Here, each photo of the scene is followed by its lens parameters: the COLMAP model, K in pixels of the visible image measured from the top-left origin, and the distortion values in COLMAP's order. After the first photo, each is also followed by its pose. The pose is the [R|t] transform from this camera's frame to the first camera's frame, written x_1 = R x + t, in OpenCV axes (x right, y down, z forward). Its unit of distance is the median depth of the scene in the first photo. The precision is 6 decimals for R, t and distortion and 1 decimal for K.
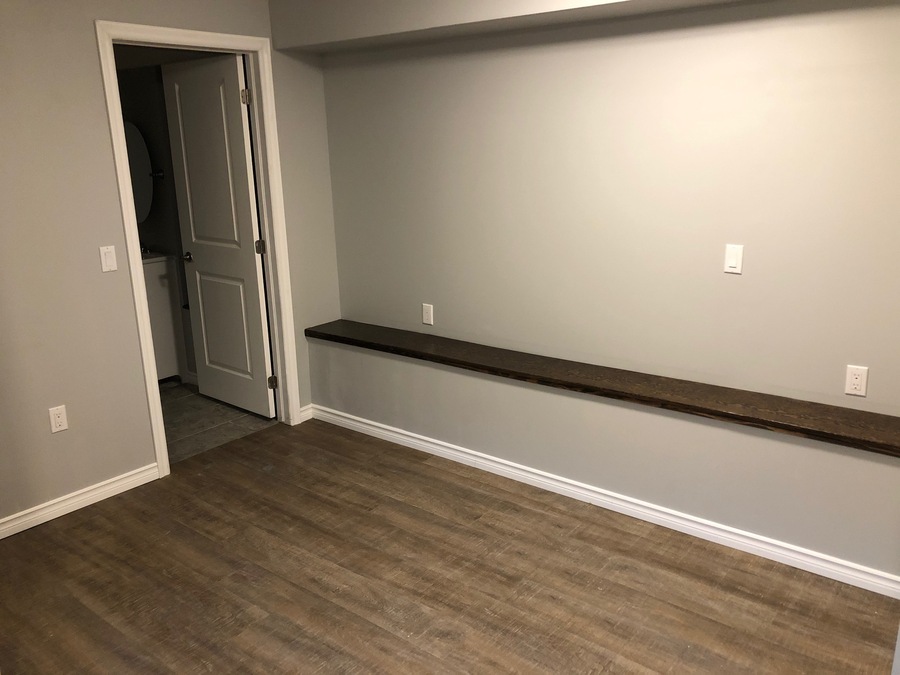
lens RADIAL K [[718.3, 0, 447.1], [0, 718.3, 336.2], [0, 0, 1]] dist [-0.034839, 0.053632]
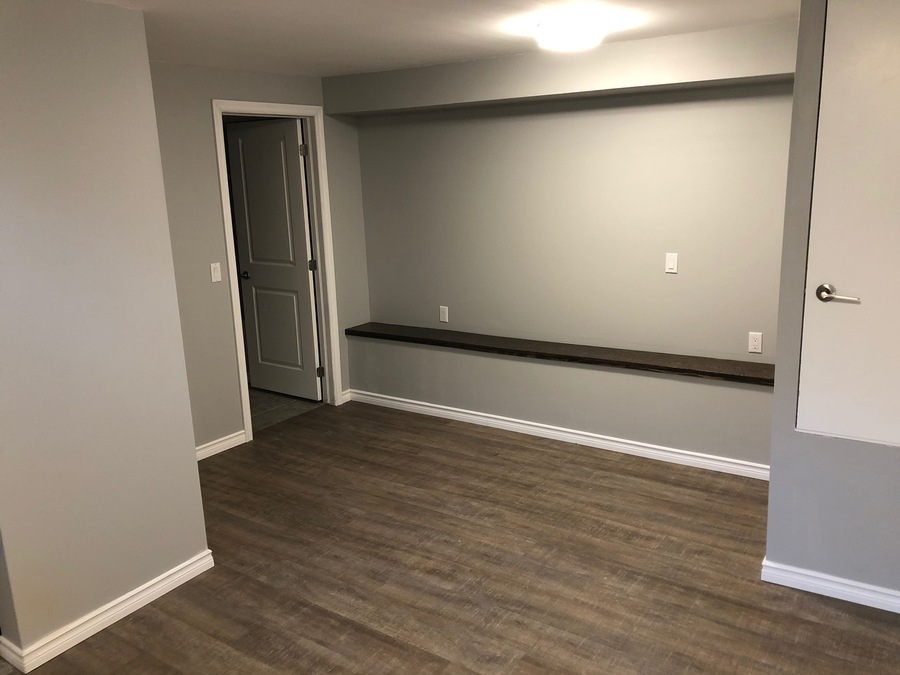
lens RADIAL K [[718.3, 0, 446.8], [0, 718.3, 335.9], [0, 0, 1]] dist [-0.034839, 0.053632]
pose [[0.997400, -0.024816, 0.067657, -0.140033], [0.027639, 0.998773, -0.041102, 0.079050], [-0.066554, 0.042865, 0.996862, -0.371420]]
